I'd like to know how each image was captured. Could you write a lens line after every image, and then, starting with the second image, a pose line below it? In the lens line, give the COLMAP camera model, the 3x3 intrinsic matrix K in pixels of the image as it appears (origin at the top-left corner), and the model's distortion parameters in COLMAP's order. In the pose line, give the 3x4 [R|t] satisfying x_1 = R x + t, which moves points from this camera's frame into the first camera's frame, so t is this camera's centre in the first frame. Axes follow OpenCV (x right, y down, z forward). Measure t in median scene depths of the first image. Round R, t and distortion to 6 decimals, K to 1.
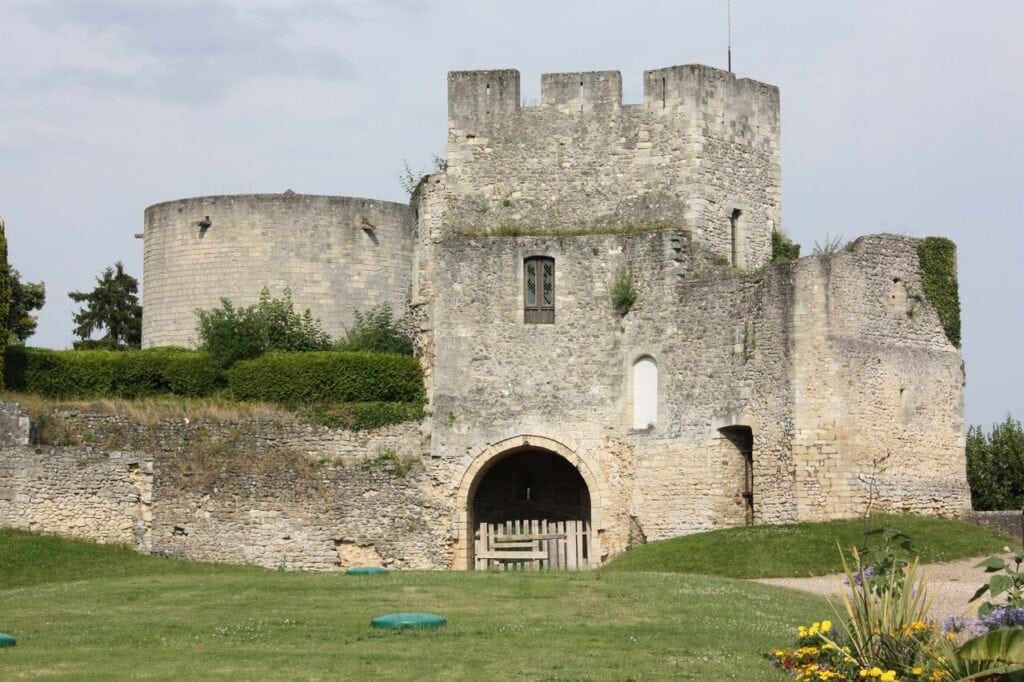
lens RADIAL K [[2501.9, 0, 507.4], [0, 2501.9, 339.5], [0, 0, 1]] dist [0.053637, 0.000000]
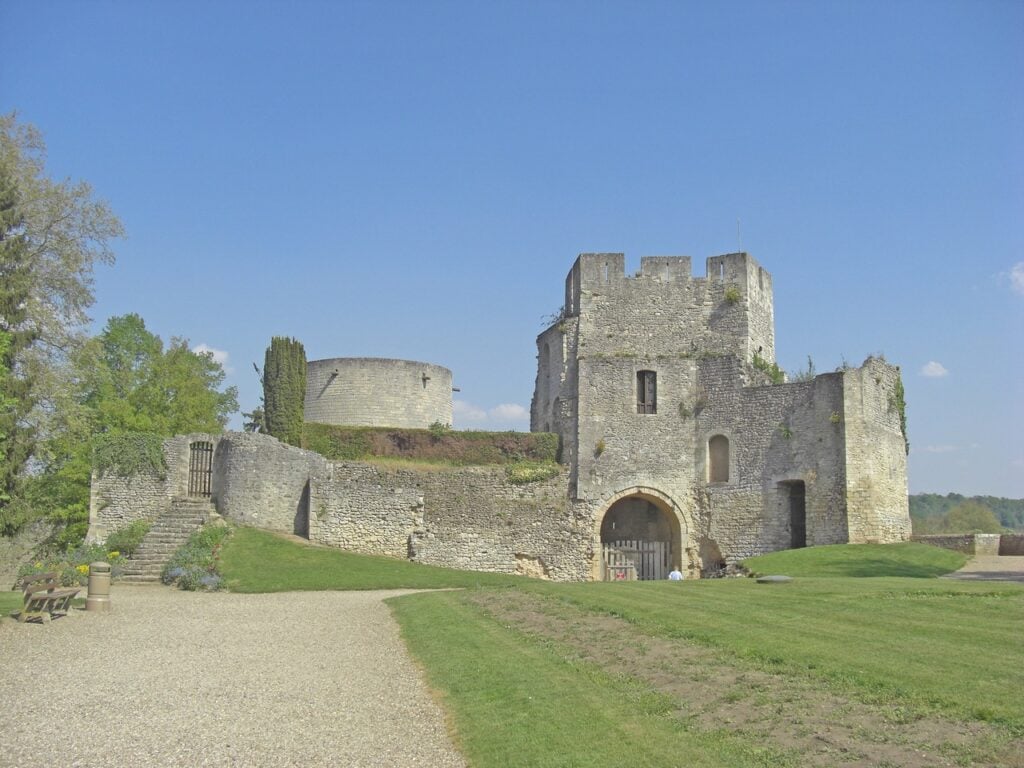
lens RADIAL K [[1124.8, 0, 516.3], [0, 1124.8, 376.7], [0, 0, 1]] dist [-0.204294, 0.000000]
pose [[0.990914, 0.031585, 0.130734, -0.158282], [-0.021062, 0.996483, -0.081107, 0.028613], [-0.132836, 0.077616, 0.988094, 0.328806]]
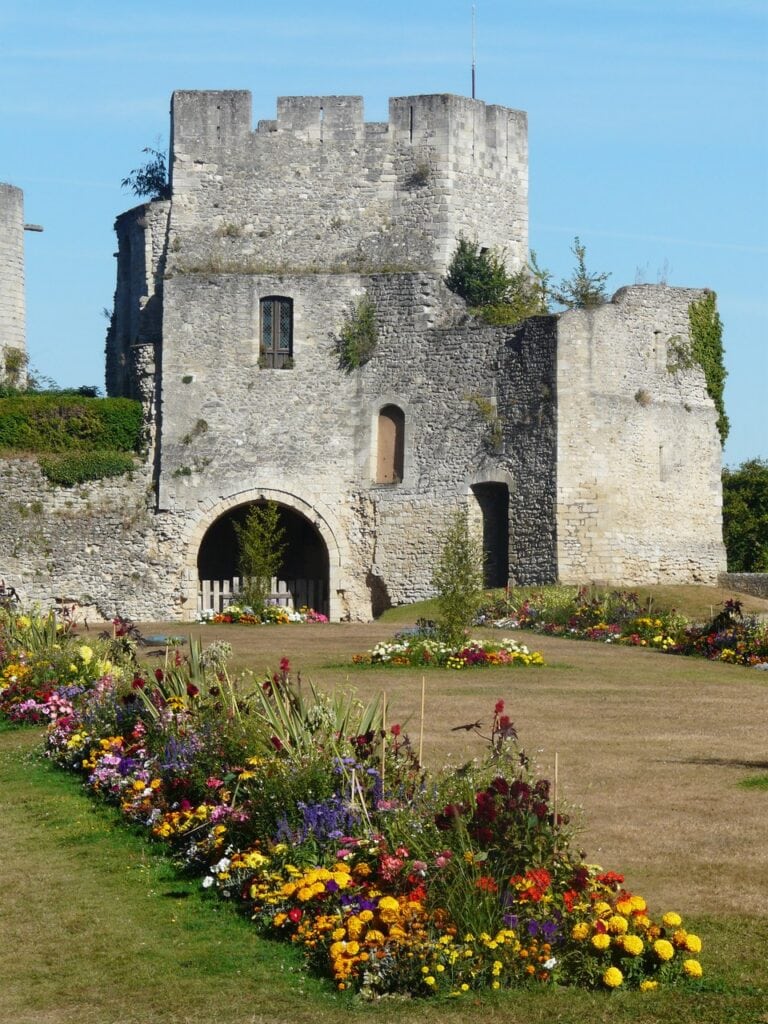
lens RADIAL K [[4187.6, 0, 387.8], [0, 4187.6, 513.2], [0, 0, 1]] dist [0.017839, 0.000000]
pose [[0.992209, 0.010478, 0.124145, -0.139727], [-0.017005, 0.998521, 0.051632, -0.034089], [-0.123421, -0.053341, 0.990920, -0.557487]]
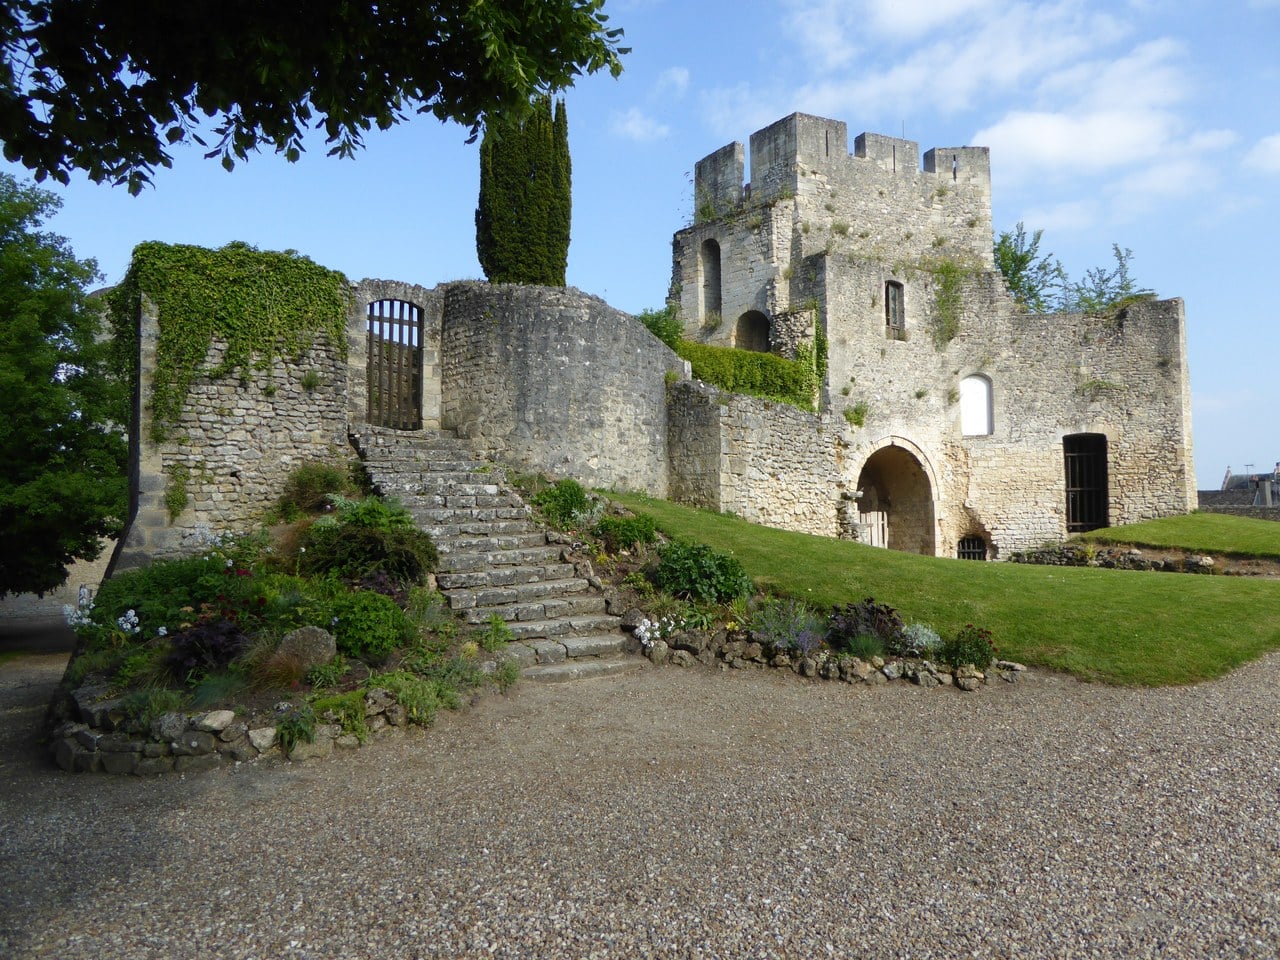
lens RADIAL K [[920.9, 0, 636.3], [0, 920.9, 482.9], [0, 0, 1]] dist [-0.070143, -0.002399]
pose [[0.810839, 0.020918, 0.584895, -0.327596], [-0.039542, 0.999036, 0.019087, 0.056031], [-0.583932, -0.038604, 0.810884, 0.730994]]
